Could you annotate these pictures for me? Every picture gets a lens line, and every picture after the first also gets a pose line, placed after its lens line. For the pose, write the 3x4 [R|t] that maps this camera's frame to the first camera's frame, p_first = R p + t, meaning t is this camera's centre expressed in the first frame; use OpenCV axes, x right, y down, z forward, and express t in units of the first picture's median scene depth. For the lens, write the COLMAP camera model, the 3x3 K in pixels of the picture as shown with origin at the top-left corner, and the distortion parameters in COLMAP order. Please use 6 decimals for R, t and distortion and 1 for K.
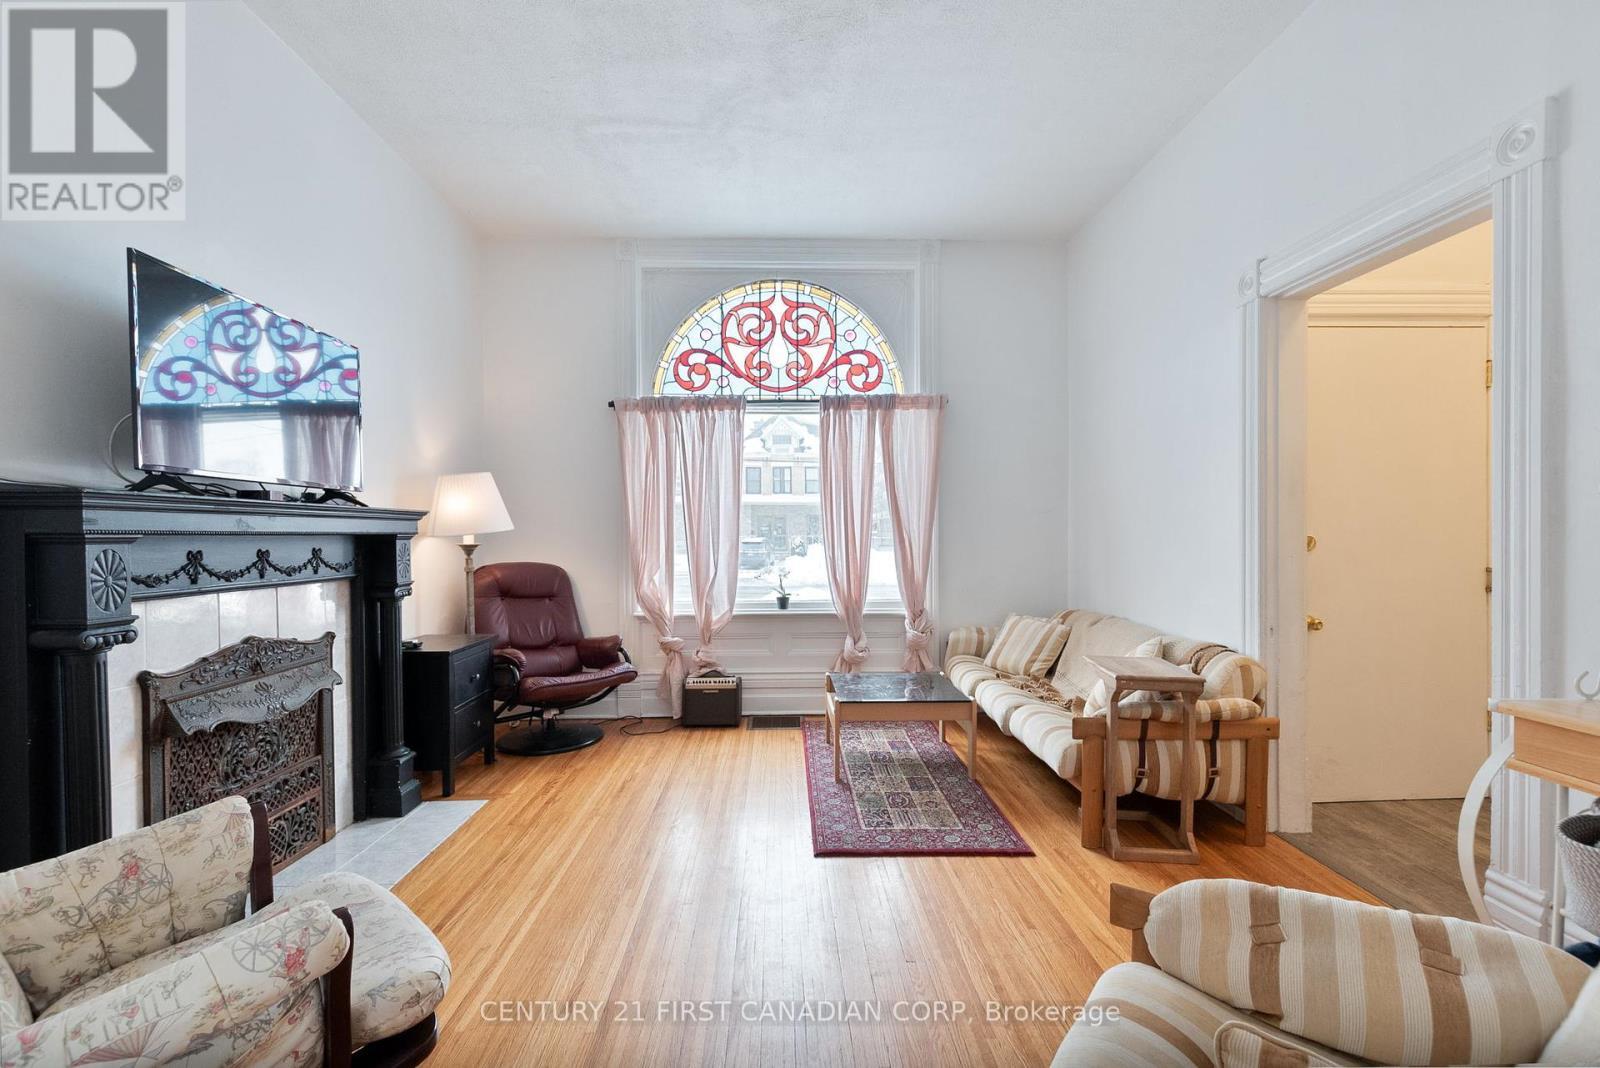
lens RADIAL K [[690.0, 0, 800.0], [0, 690.0, 534.0], [0, 0, 1]] dist [-0.010346, -0.000117]
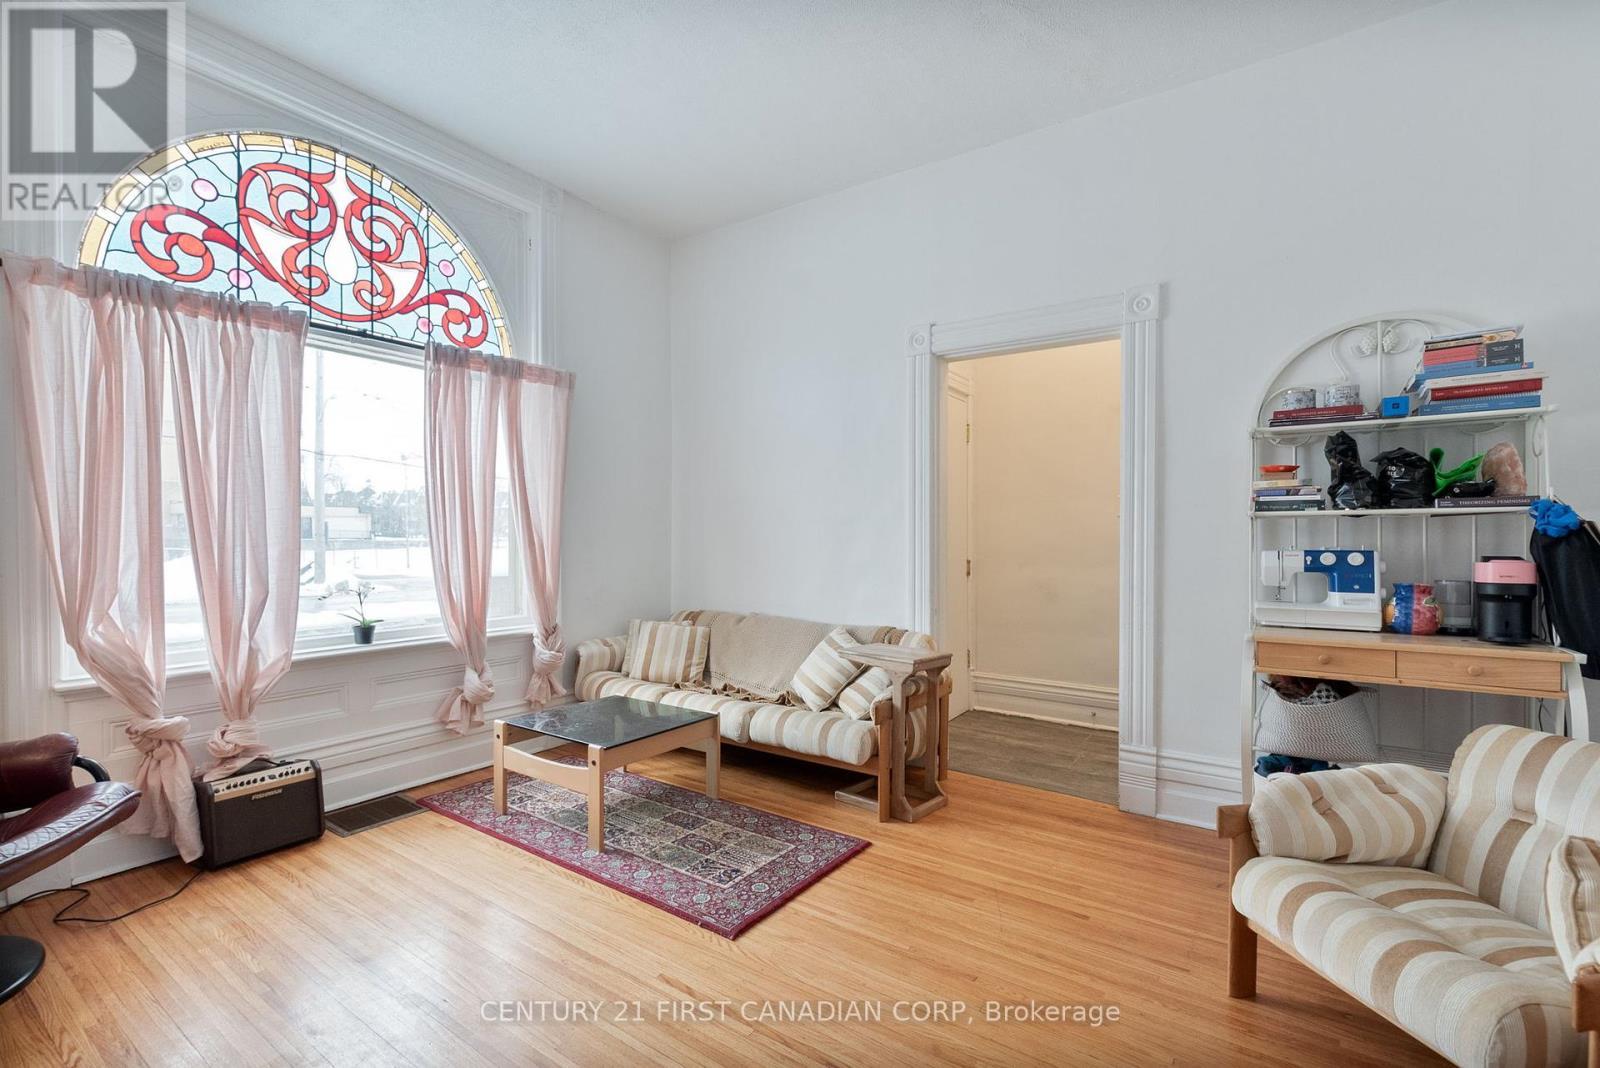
lens RADIAL K [[696.3, 0, 806.0], [0, 696.3, 536.3], [0, 0, 1]] dist [-0.000044, -0.000502]
pose [[0.598520, 0.006295, 0.801083, -0.303000], [-0.007729, 0.999968, -0.002084, 0.001580], [-0.801070, -0.004944, 0.598550, 0.238746]]
